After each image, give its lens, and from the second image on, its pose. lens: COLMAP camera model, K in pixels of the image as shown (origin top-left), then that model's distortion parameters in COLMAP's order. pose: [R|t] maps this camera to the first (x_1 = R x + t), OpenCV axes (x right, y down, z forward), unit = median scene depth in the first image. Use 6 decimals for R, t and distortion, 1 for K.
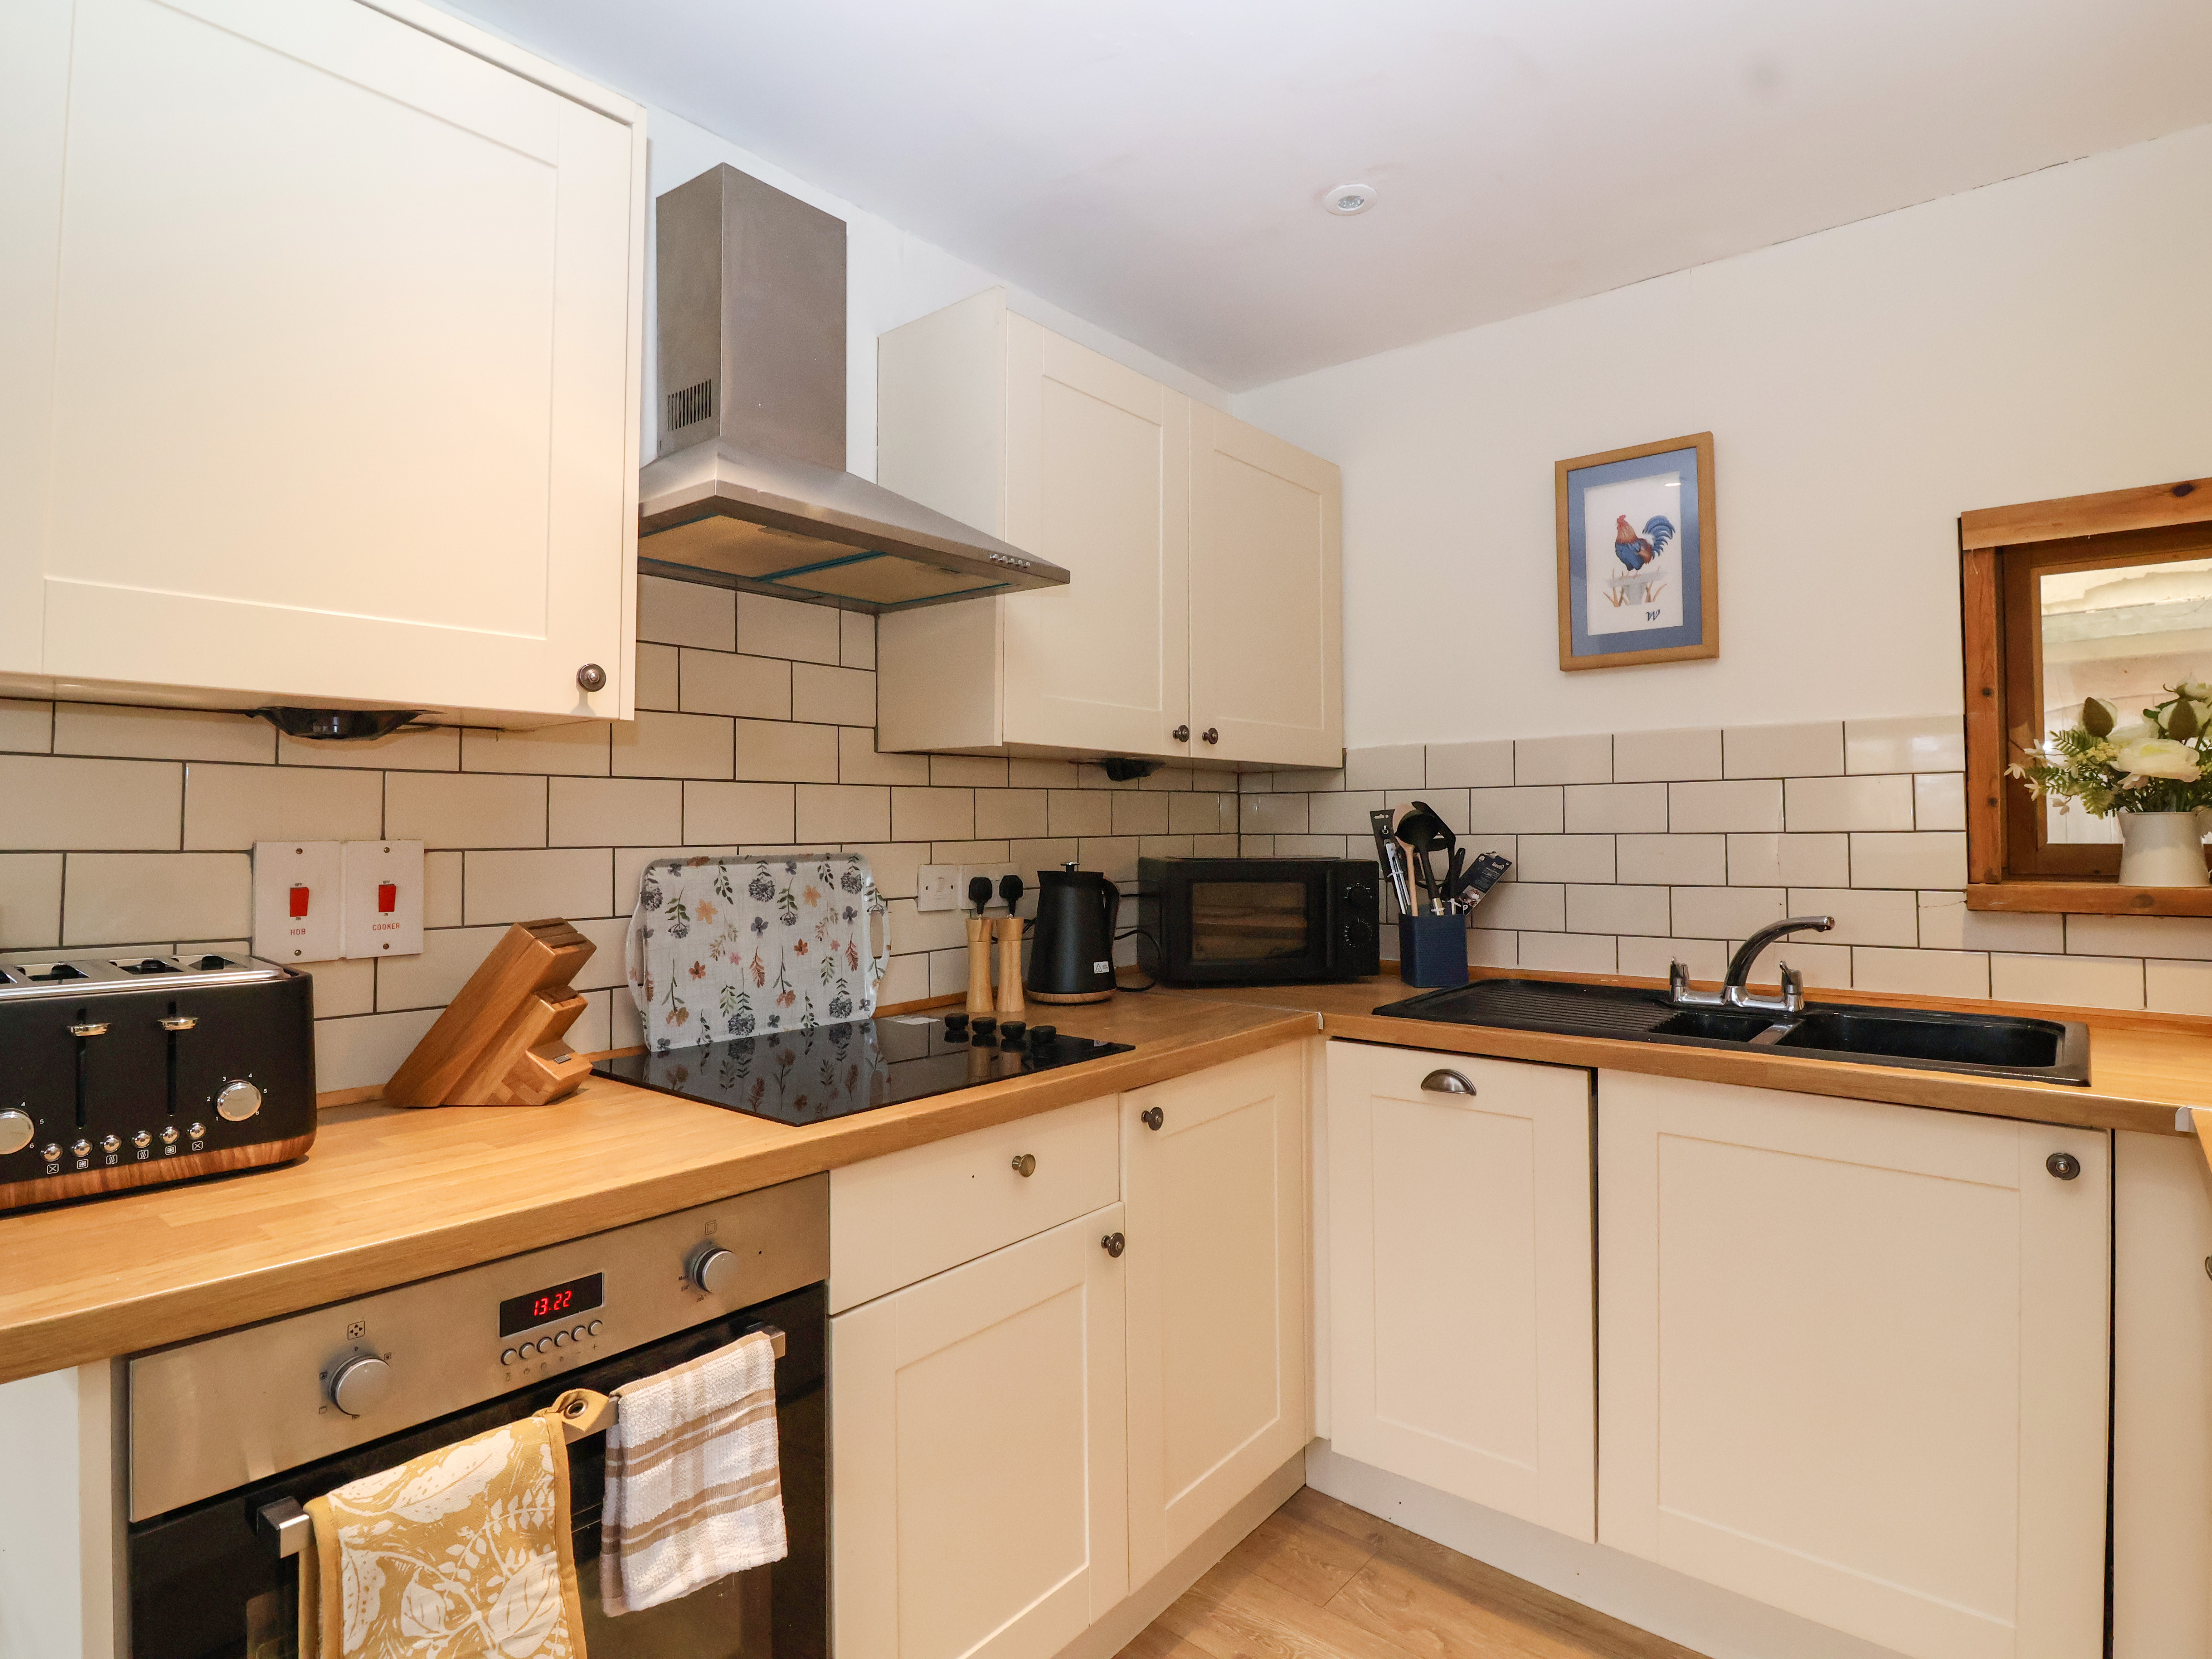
lens RADIAL K [[1168.8, 0, 1123.5], [0, 1168.8, 802.7], [0, 0, 1]] dist [0.005246, -0.015582]
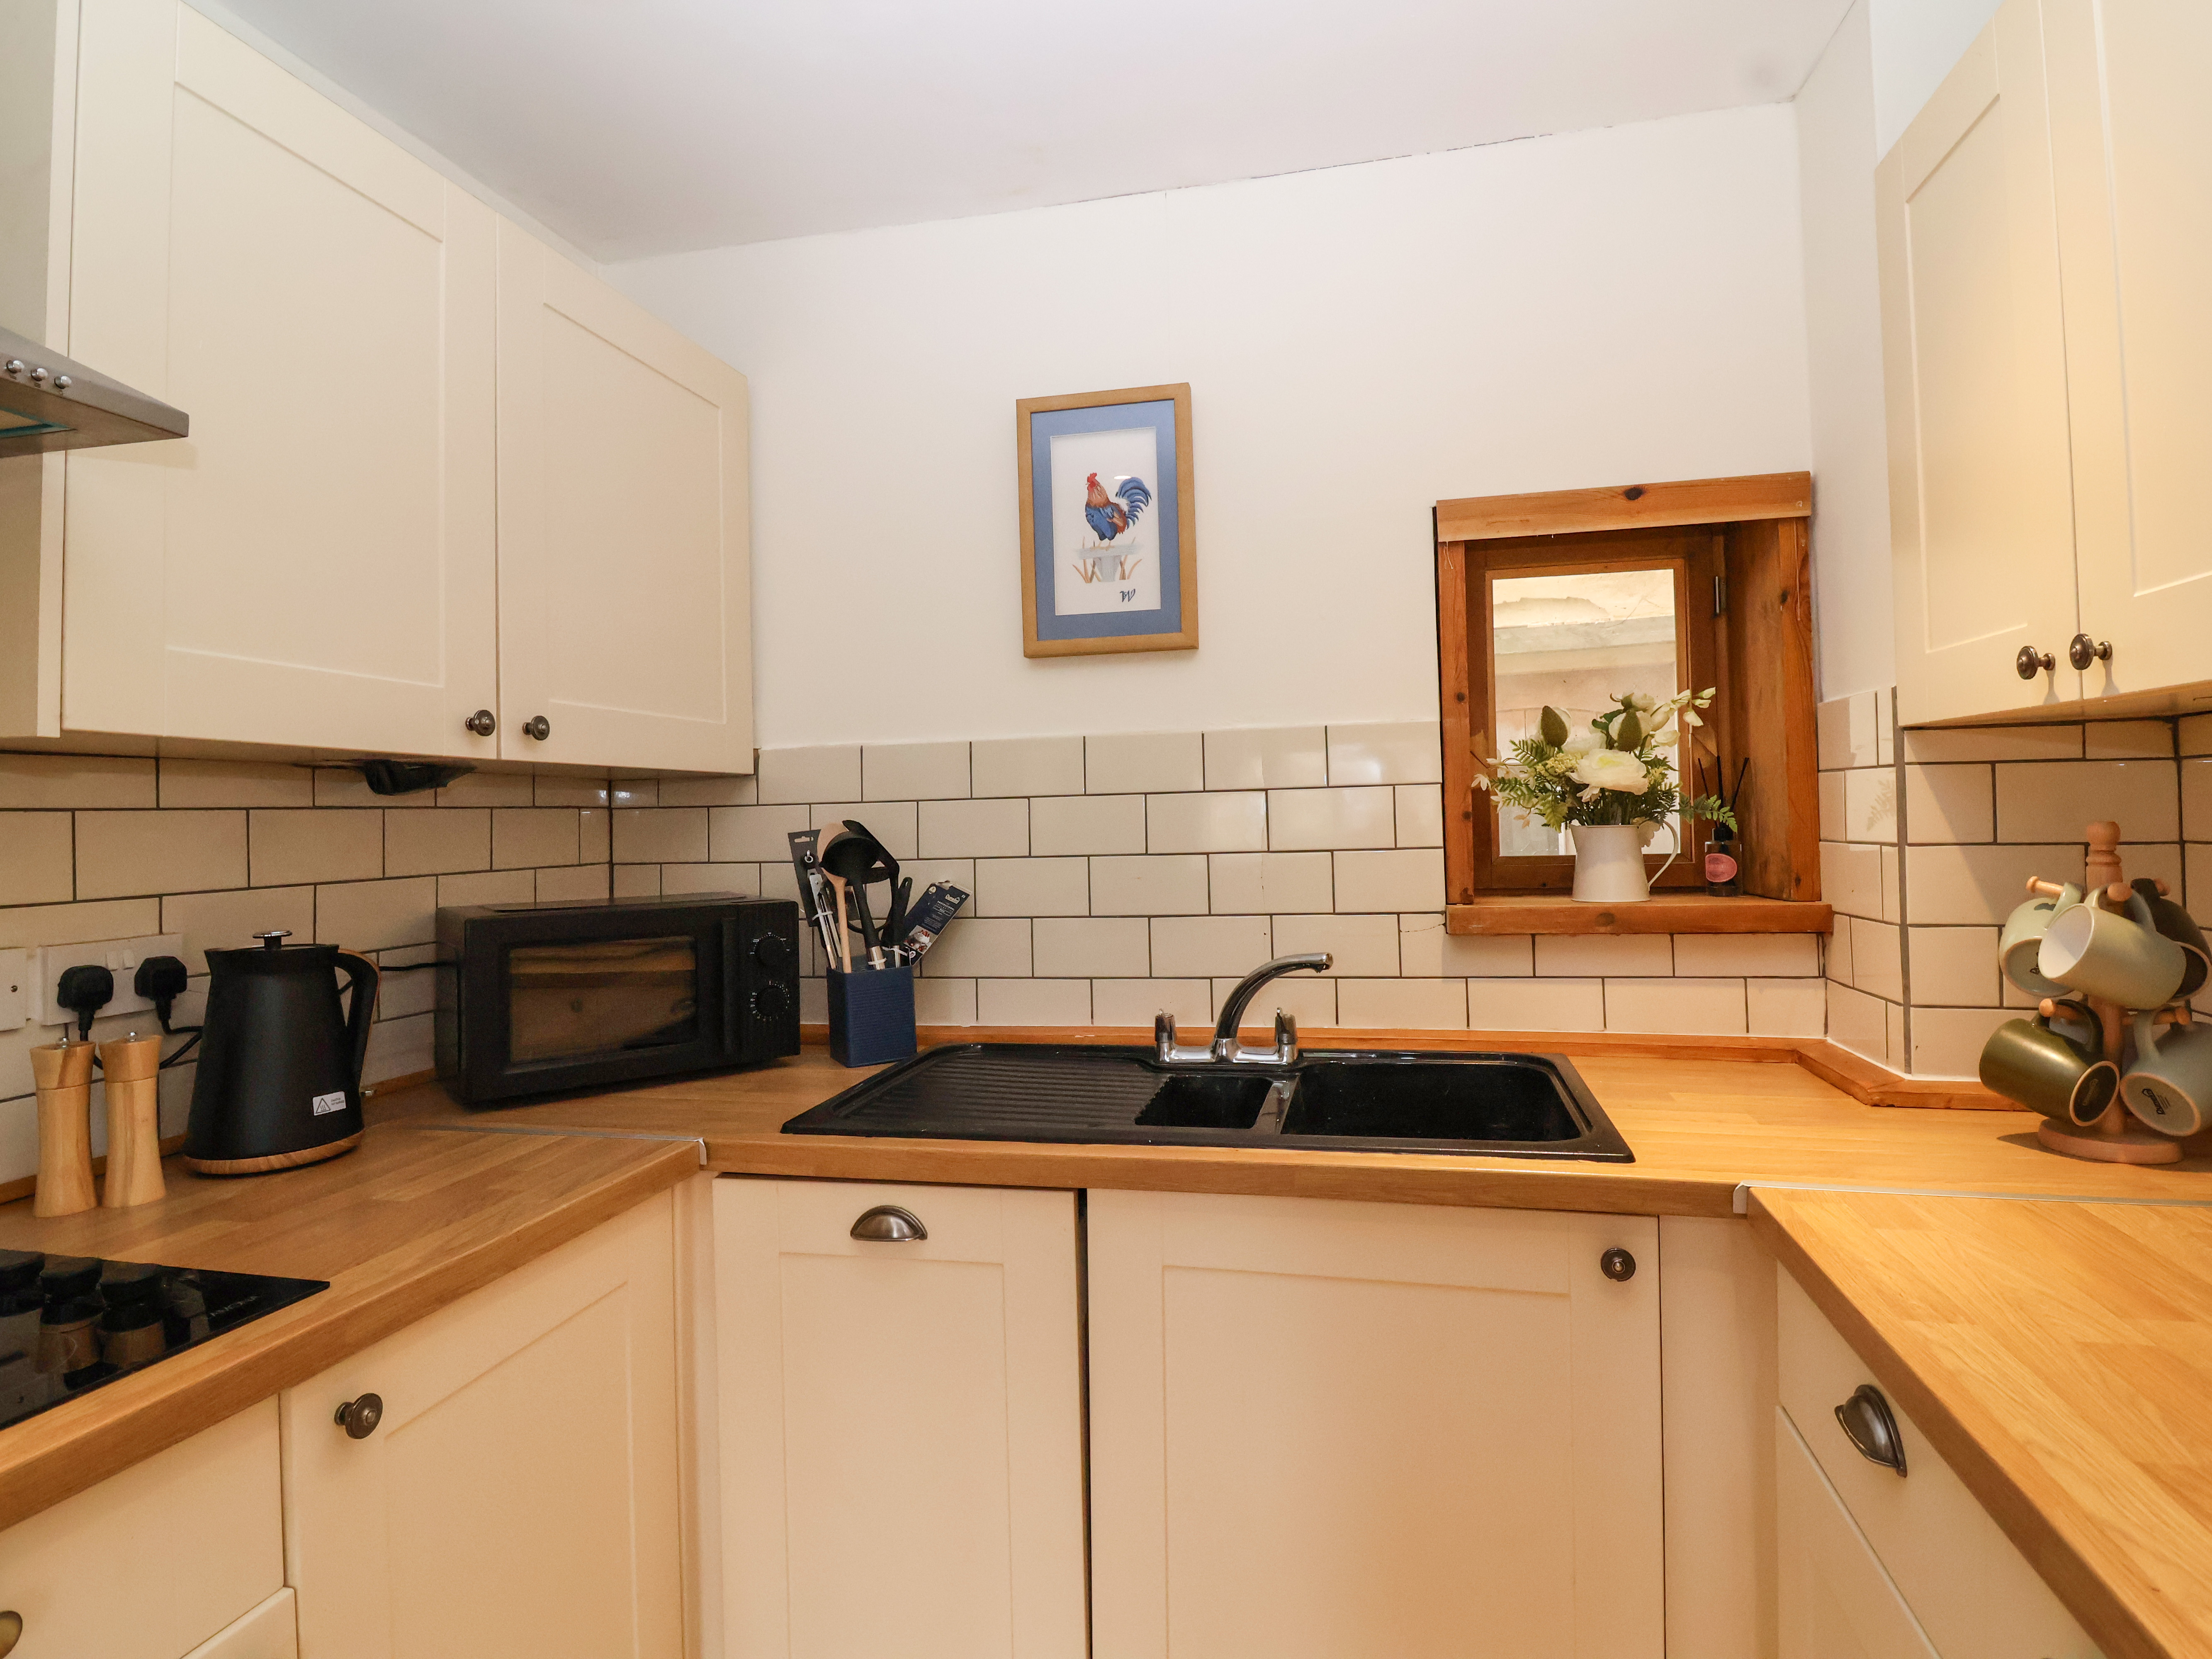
lens RADIAL K [[1166.9, 0, 1131.8], [0, 1166.9, 797.1], [0, 0, 1]] dist [0.007671, -0.017009]
pose [[0.892977, -0.005858, 0.450064, 0.078468], [0.008136, 0.999962, -0.003127, -0.012918], [-0.450029, 0.006454, 0.892991, 0.255465]]
